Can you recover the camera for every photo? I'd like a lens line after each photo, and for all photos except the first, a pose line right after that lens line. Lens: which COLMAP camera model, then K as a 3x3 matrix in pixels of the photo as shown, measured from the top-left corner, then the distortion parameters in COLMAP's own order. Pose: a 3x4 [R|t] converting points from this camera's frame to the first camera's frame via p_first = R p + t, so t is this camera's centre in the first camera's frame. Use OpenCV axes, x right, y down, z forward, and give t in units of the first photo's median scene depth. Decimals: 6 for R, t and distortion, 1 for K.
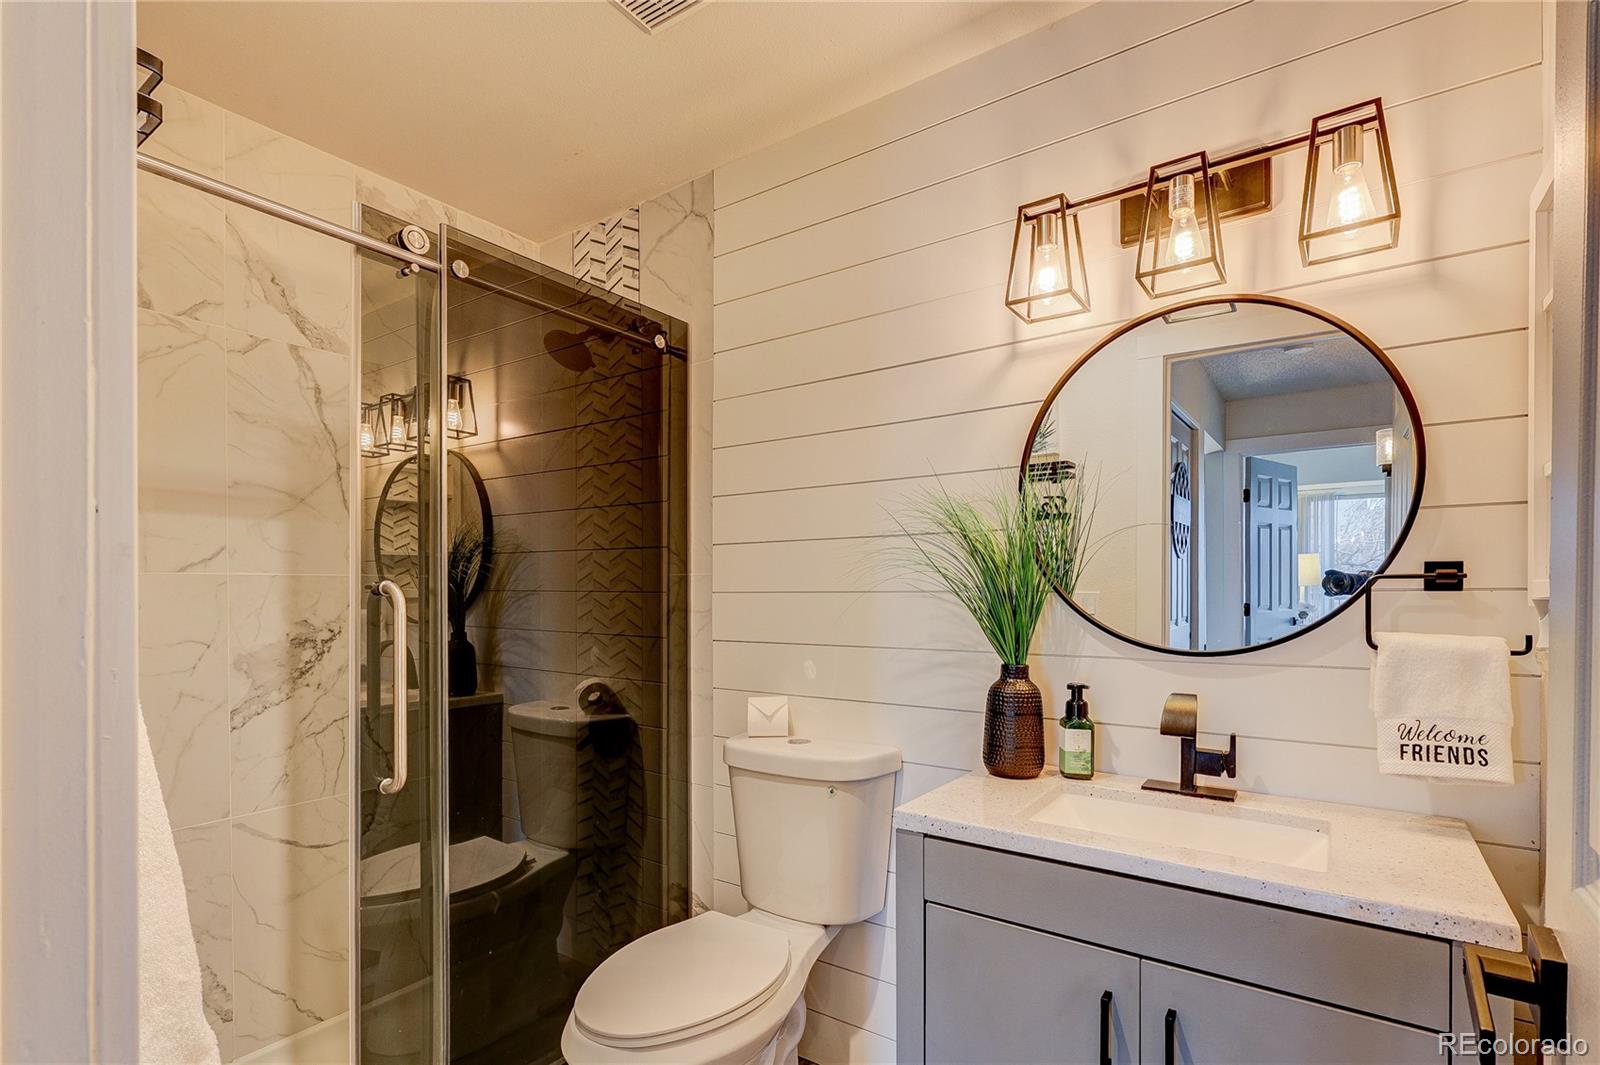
lens RADIAL K [[754.2, 0, 799.4], [0, 754.2, 595.2], [0, 0, 1]] dist [-0.005018, -0.000379]
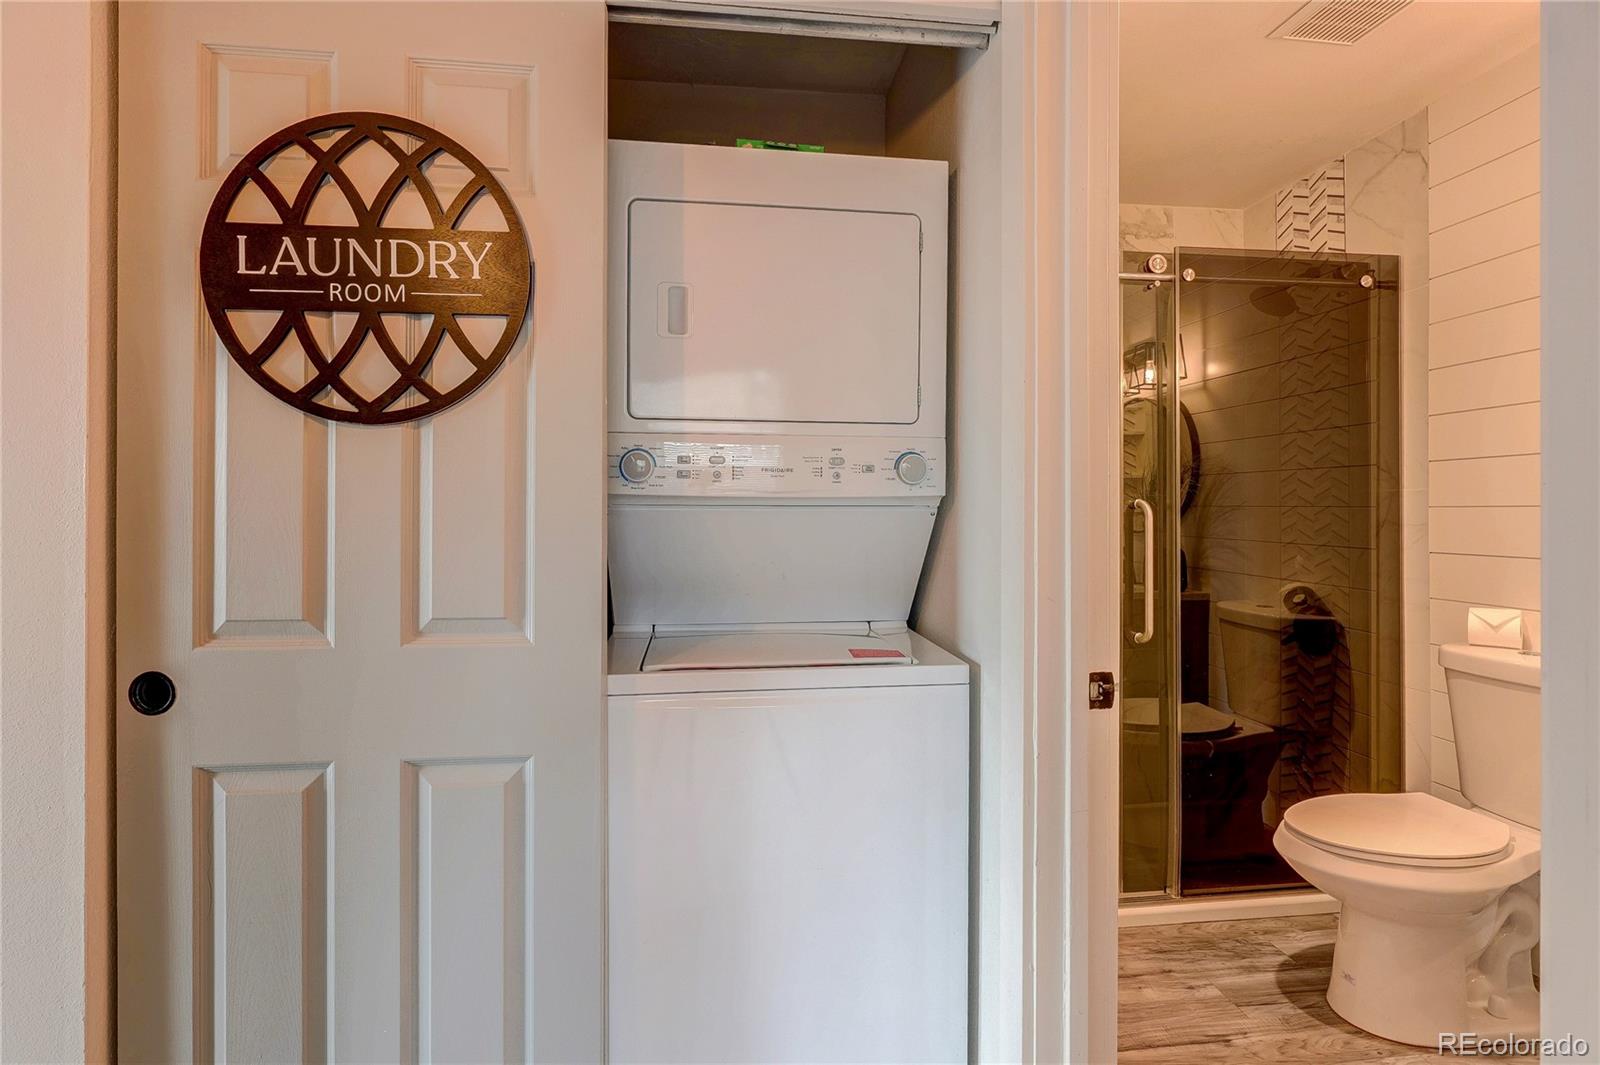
lens RADIAL K [[759.3, 0, 802.5], [0, 759.3, 507.4], [0, 0, 1]] dist [-0.004538, -0.000280]
pose [[0.668027, -0.002905, -0.744131, 0.082868], [-0.001825, 0.999983, -0.005542, 0.004464], [0.744135, 0.005060, 0.668011, -0.337817]]
